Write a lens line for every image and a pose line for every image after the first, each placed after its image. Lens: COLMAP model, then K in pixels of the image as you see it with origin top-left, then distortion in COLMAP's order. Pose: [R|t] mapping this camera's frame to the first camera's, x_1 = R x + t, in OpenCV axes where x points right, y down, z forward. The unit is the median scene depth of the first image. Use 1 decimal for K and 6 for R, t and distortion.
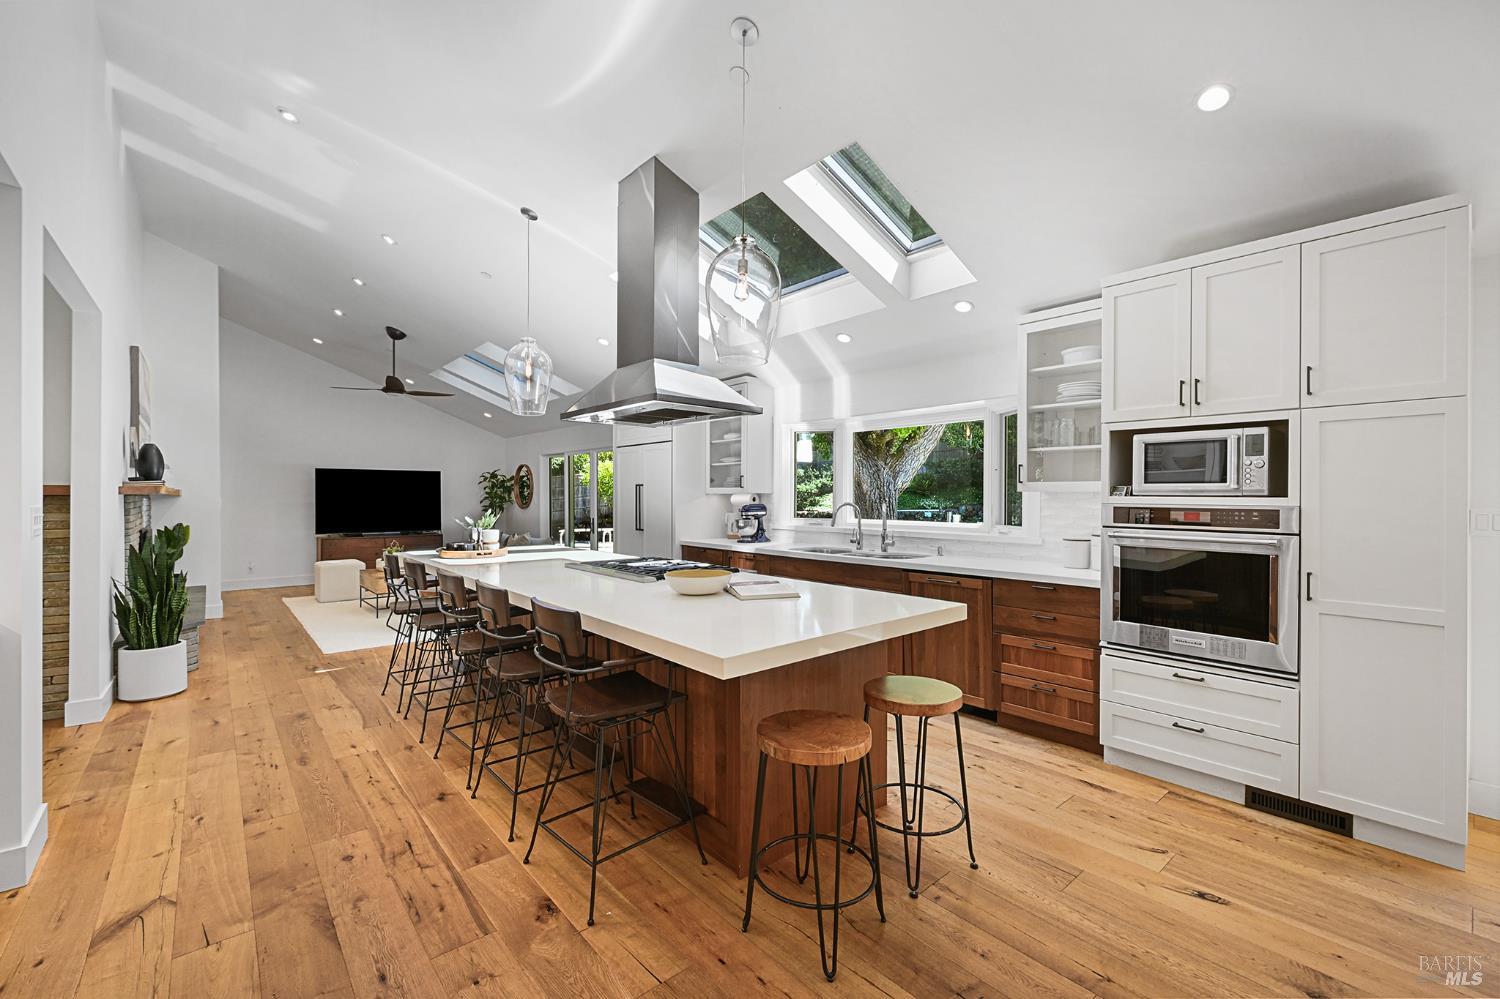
lens RADIAL K [[630.5, 0, 756.2], [0, 630.5, 499.1], [0, 0, 1]] dist [-0.015918, -0.000090]
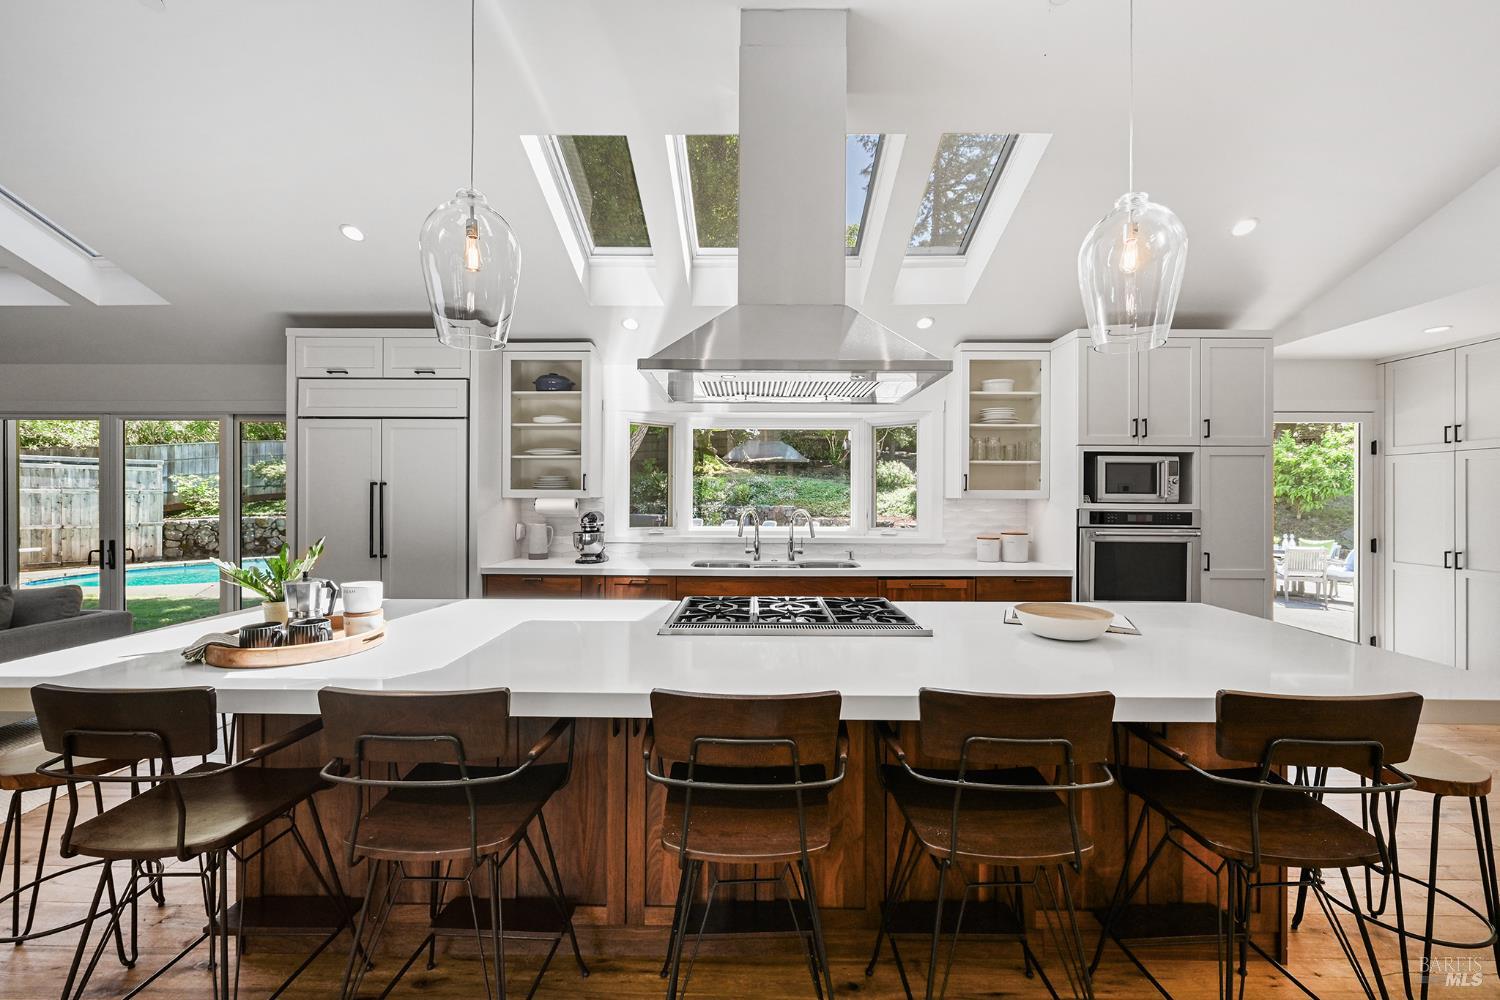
lens RADIAL K [[596.0, 0, 743.1], [0, 596.0, 497.9], [0, 0, 1]] dist [-0.000536, -0.000098]
pose [[0.670210, -0.000290, 0.742172, -0.820774], [0.001889, 0.999997, -0.001315, -0.015346], [-0.742169, 0.002283, 0.670209, 0.726763]]
